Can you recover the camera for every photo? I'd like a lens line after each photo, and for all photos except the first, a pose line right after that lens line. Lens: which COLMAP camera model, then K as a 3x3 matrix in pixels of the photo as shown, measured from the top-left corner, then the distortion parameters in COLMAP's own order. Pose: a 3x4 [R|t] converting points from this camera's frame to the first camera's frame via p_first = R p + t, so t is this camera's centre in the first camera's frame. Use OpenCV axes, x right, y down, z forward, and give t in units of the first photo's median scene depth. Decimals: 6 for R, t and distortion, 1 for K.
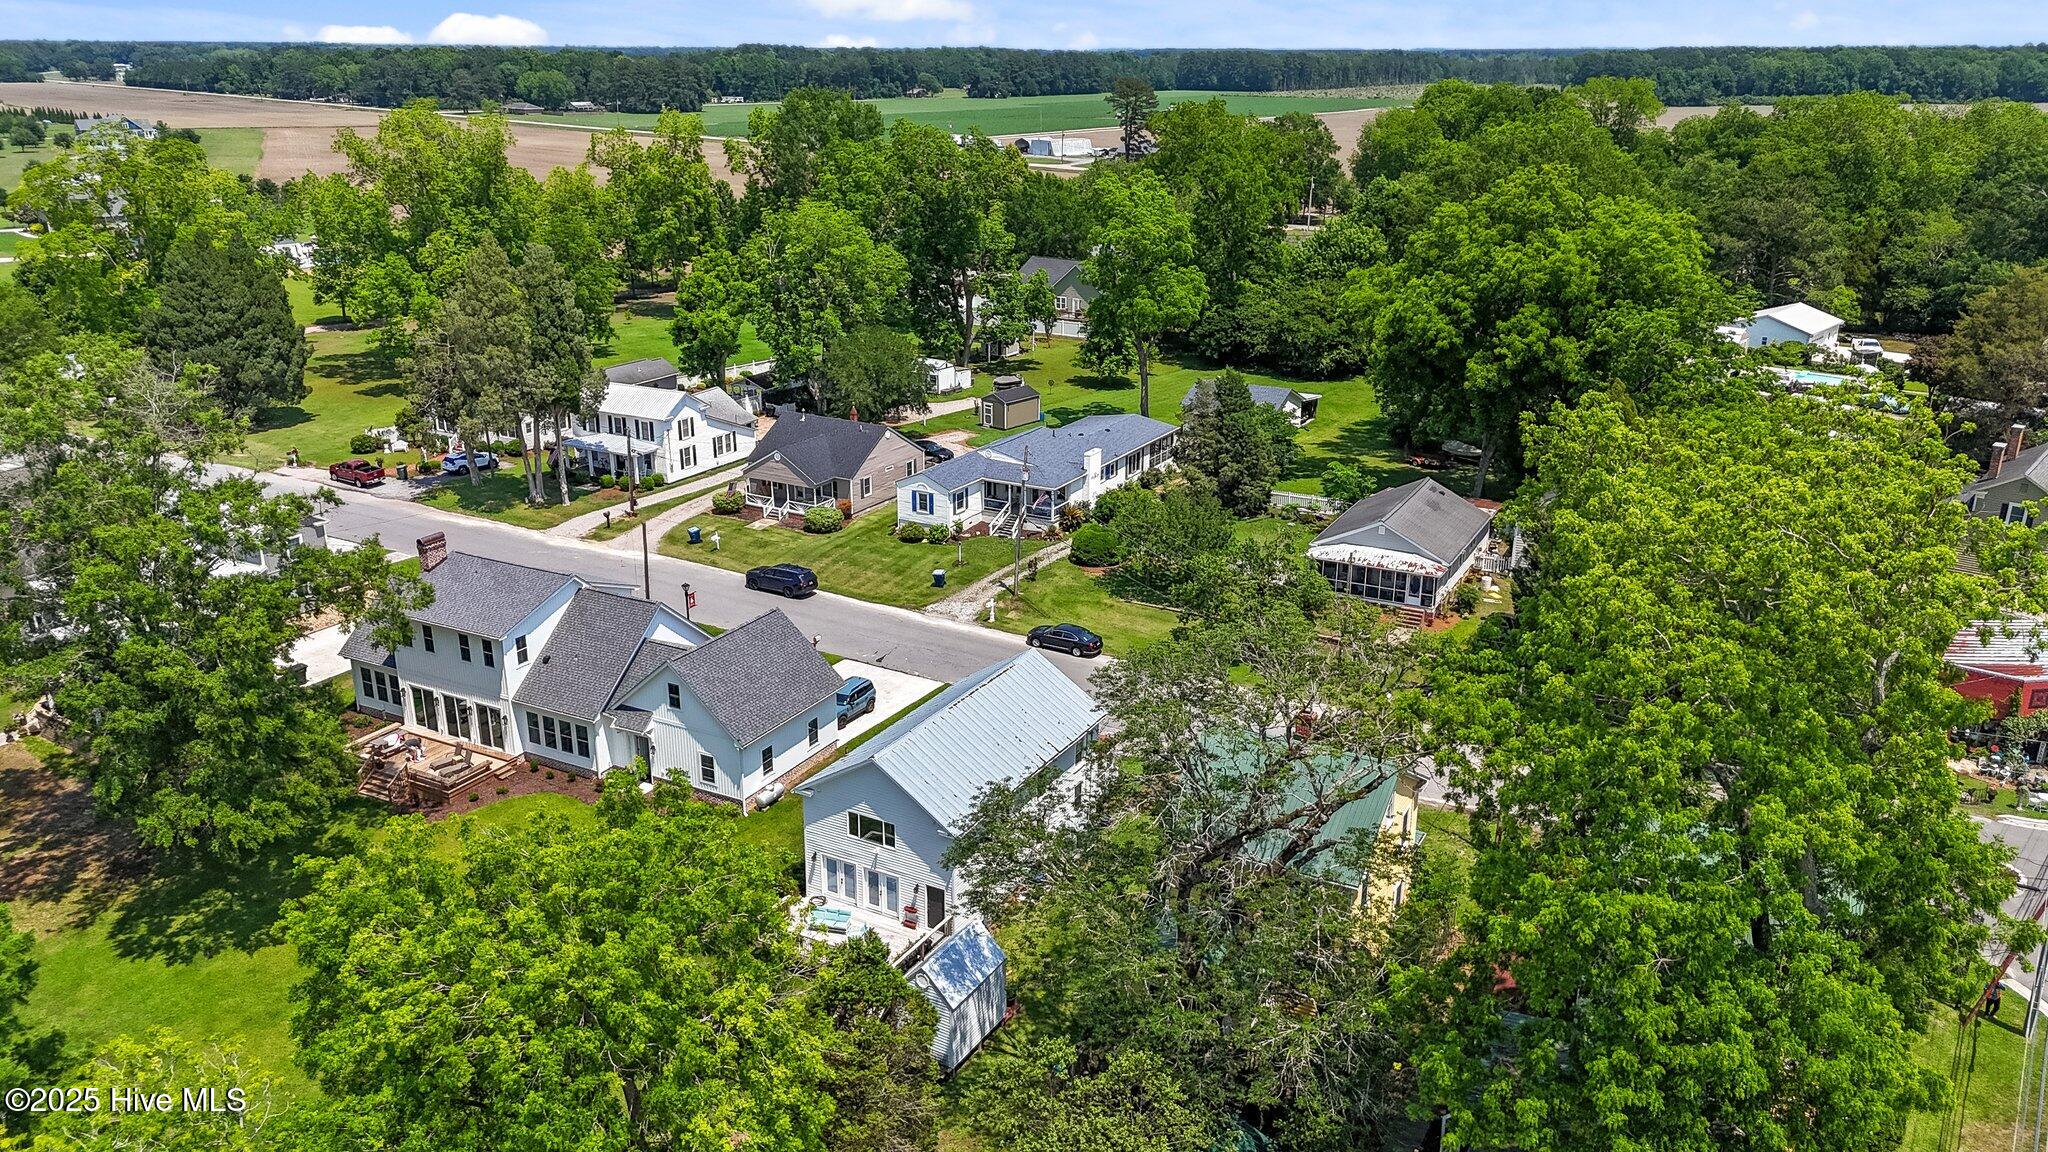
lens RADIAL K [[1524.6, 0, 1024.0], [0, 1524.6, 576.0], [0, 0, 1]] dist [0.066013, -0.056574]
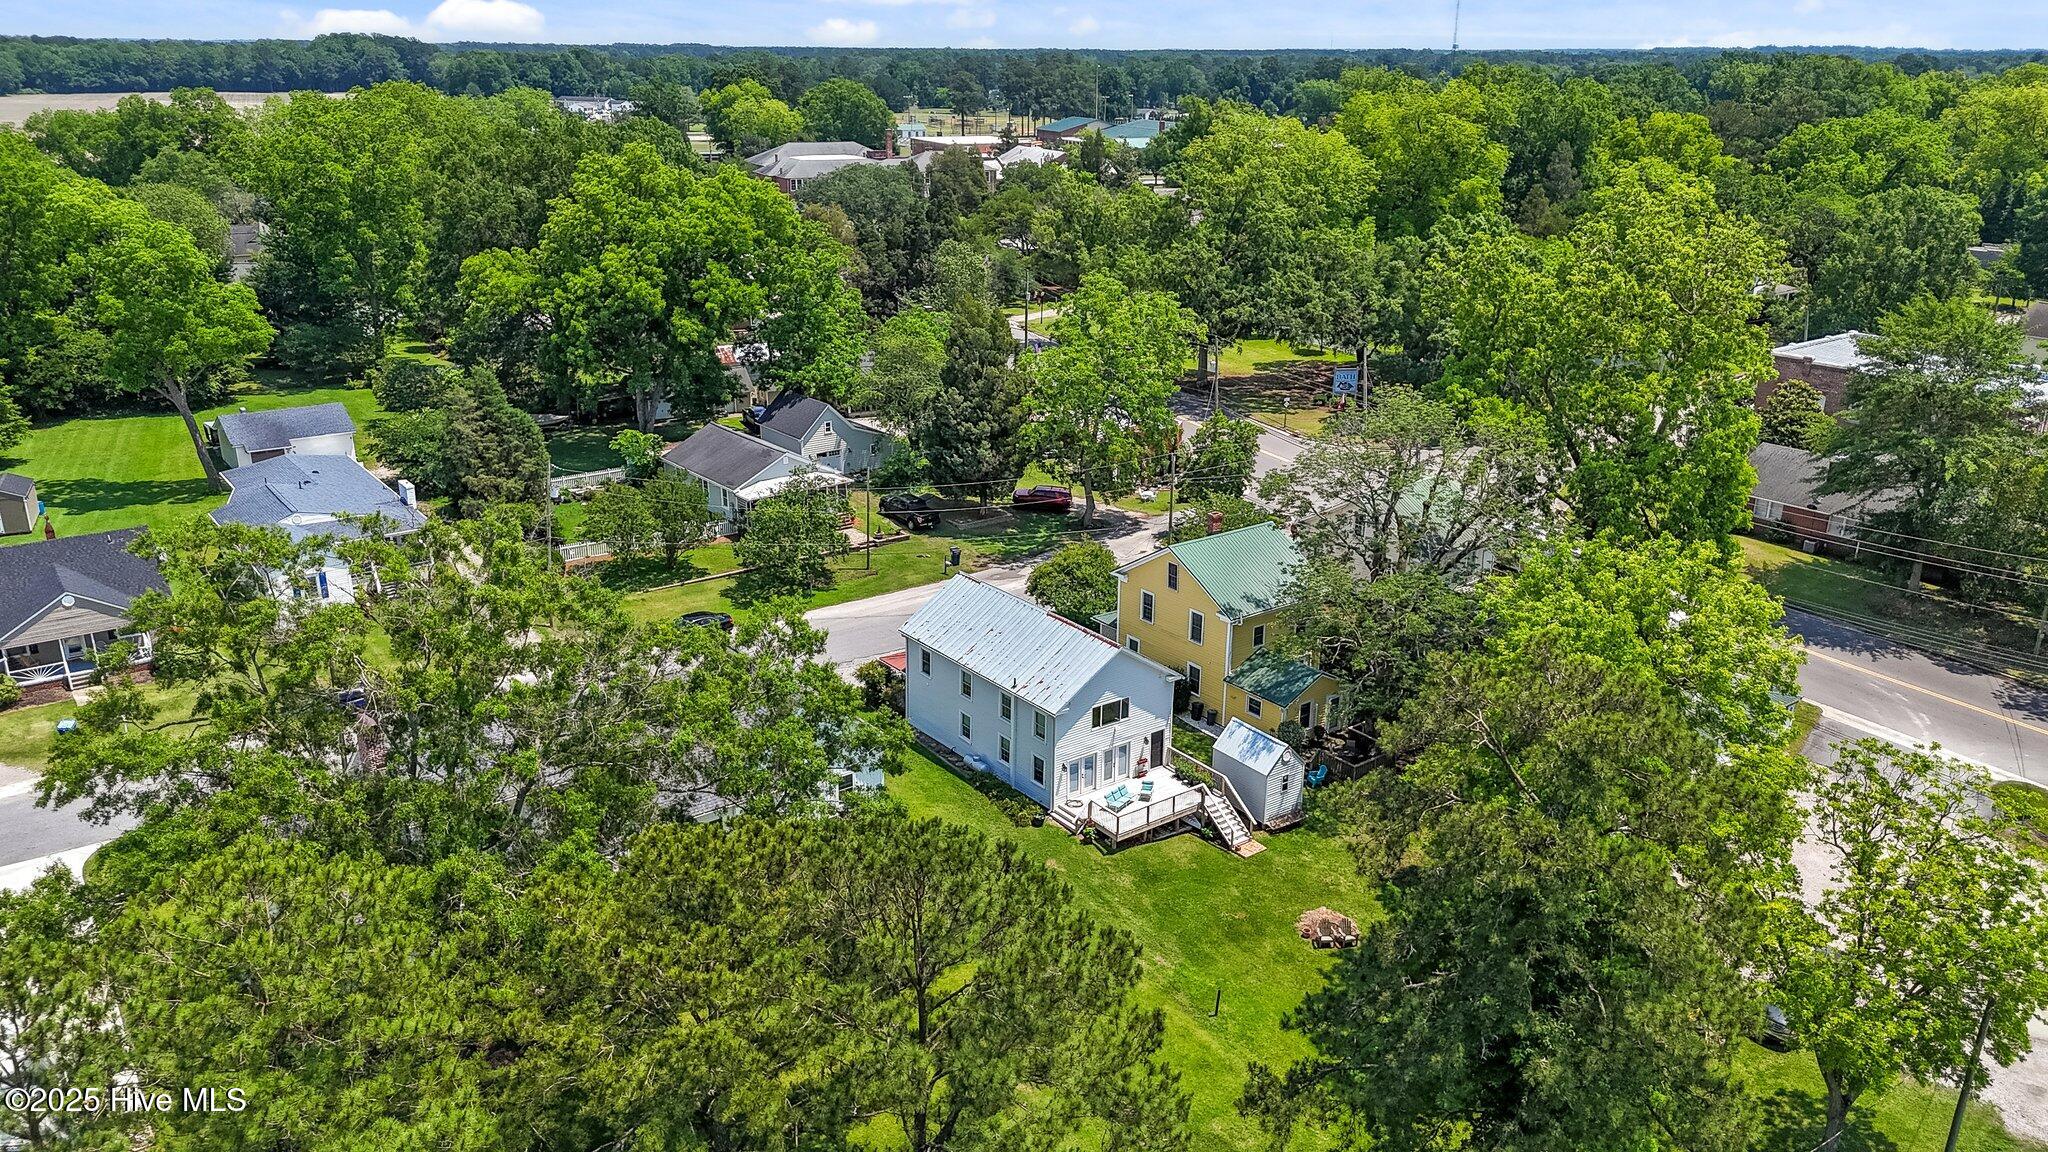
lens RADIAL K [[1524.6, 0, 1024.0], [0, 1524.6, 576.0], [0, 0, 1]] dist [0.066013, -0.056574]
pose [[0.371399, -0.302367, 0.877859, -1.083838], [0.300194, 0.933810, 0.194634, -0.169272], [-0.878605, 0.191241, 0.437585, 0.532791]]
